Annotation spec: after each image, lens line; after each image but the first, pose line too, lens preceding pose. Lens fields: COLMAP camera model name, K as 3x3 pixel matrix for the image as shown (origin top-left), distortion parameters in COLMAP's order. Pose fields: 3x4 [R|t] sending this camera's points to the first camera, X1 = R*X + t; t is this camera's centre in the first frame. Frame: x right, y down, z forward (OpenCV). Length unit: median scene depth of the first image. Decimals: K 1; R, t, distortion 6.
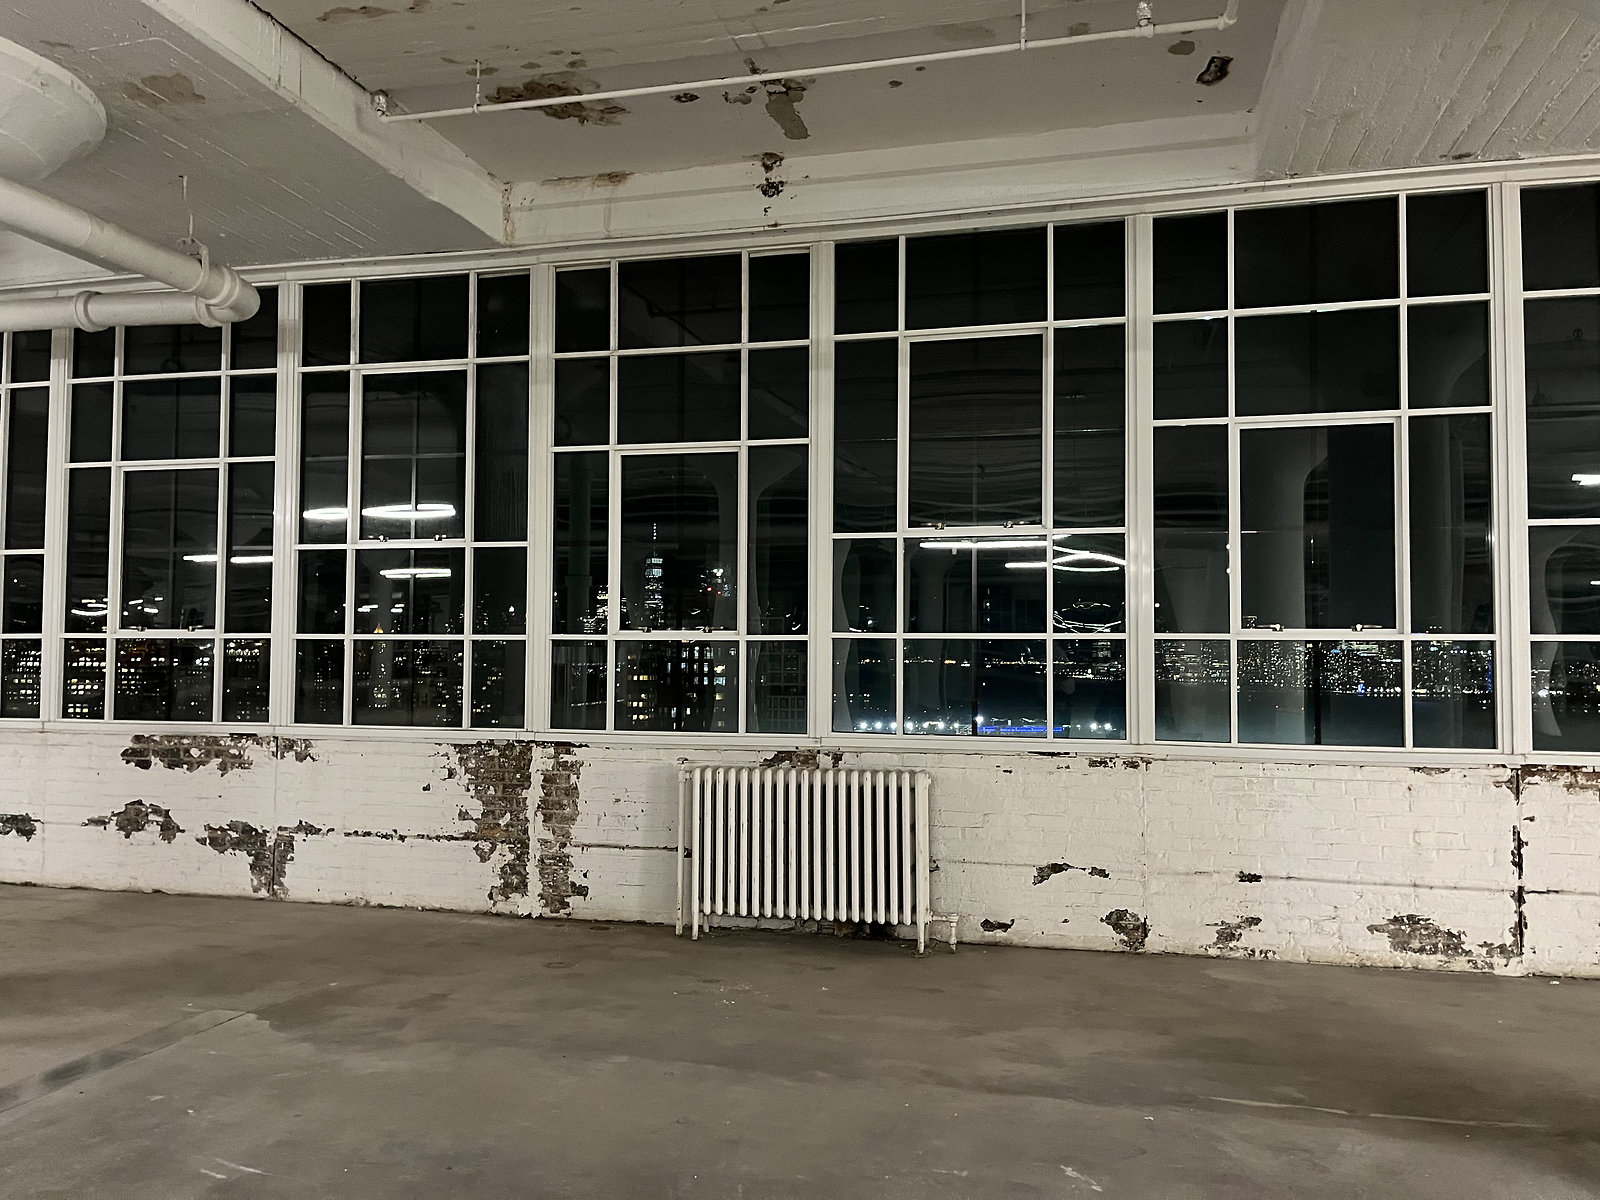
lens RADIAL K [[880.0, 0, 800.0], [0, 880.0, 600.0], [0, 0, 1]] dist [0.047714, -0.032684]
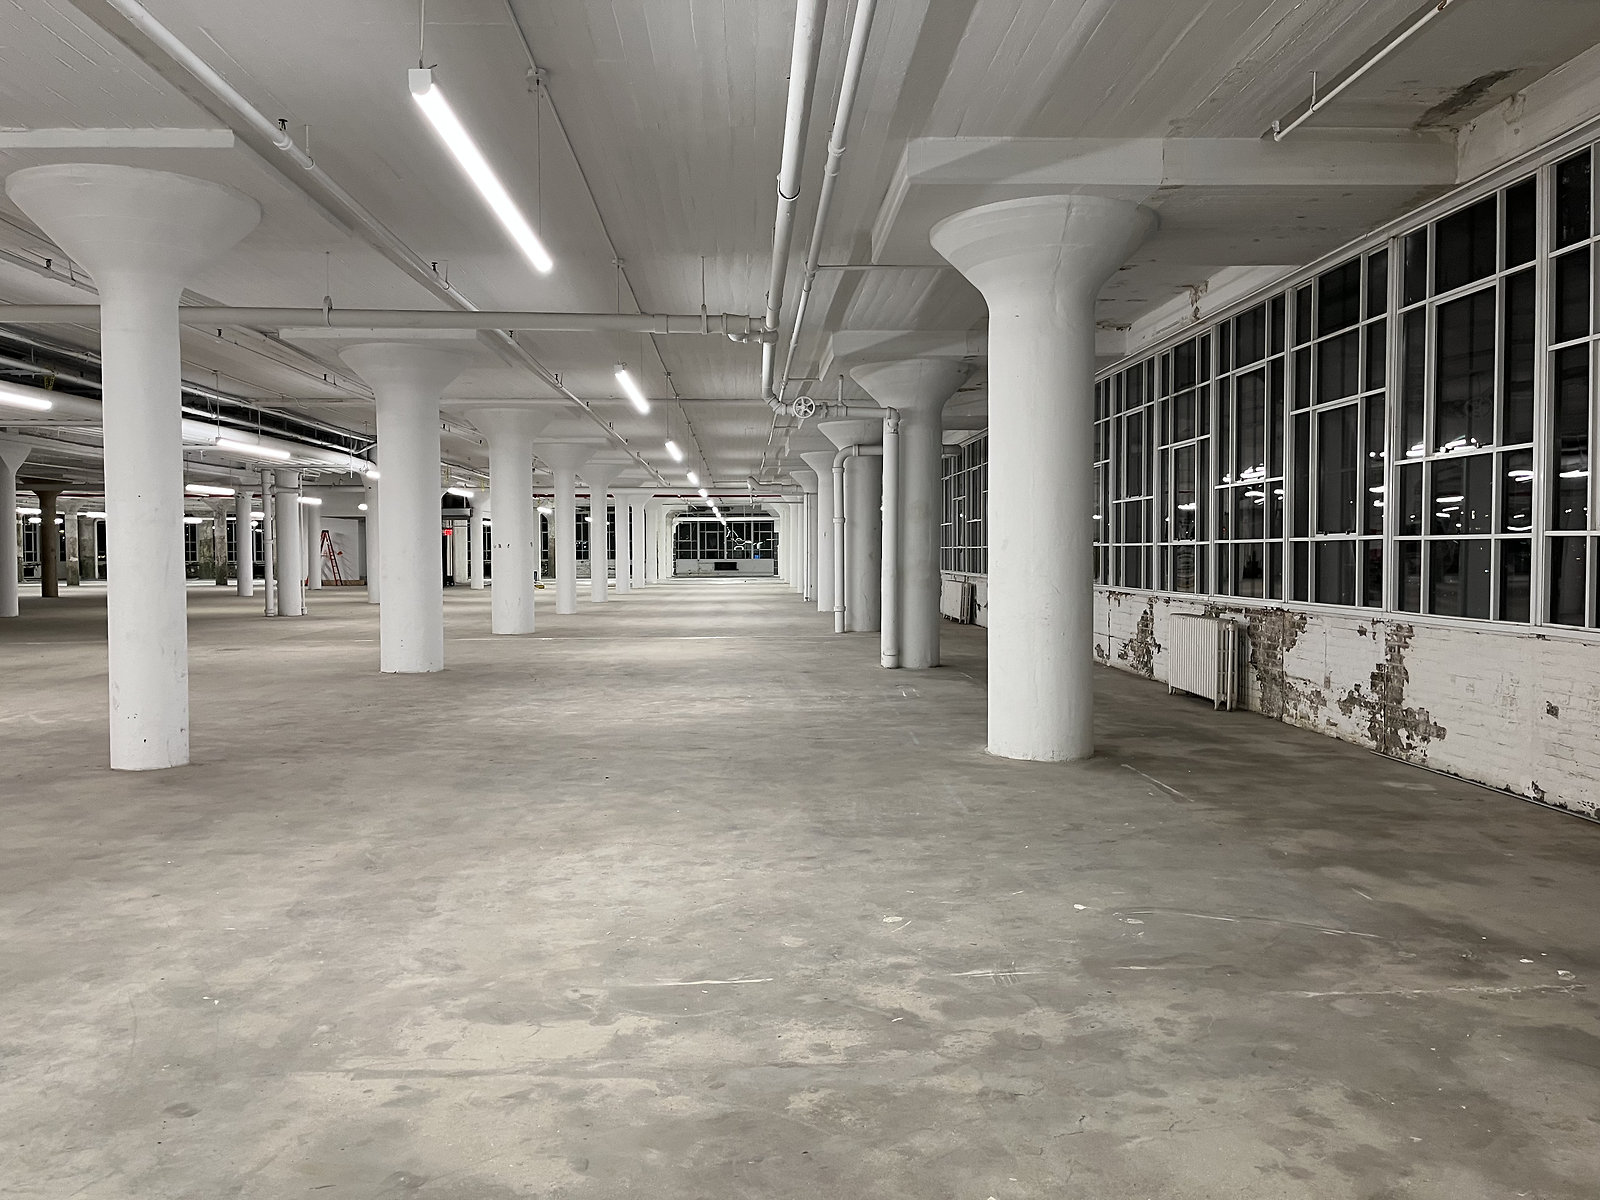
lens RADIAL K [[1213.1, 0, 801.0], [0, 1213.1, 595.4], [0, 0, 1]] dist [0.092521, -0.122246]
pose [[0.227527, 0.033455, -0.973197, 1.646140], [0.056521, 0.997271, 0.047497, -0.012886], [0.972130, -0.065812, 0.225015, -0.300529]]
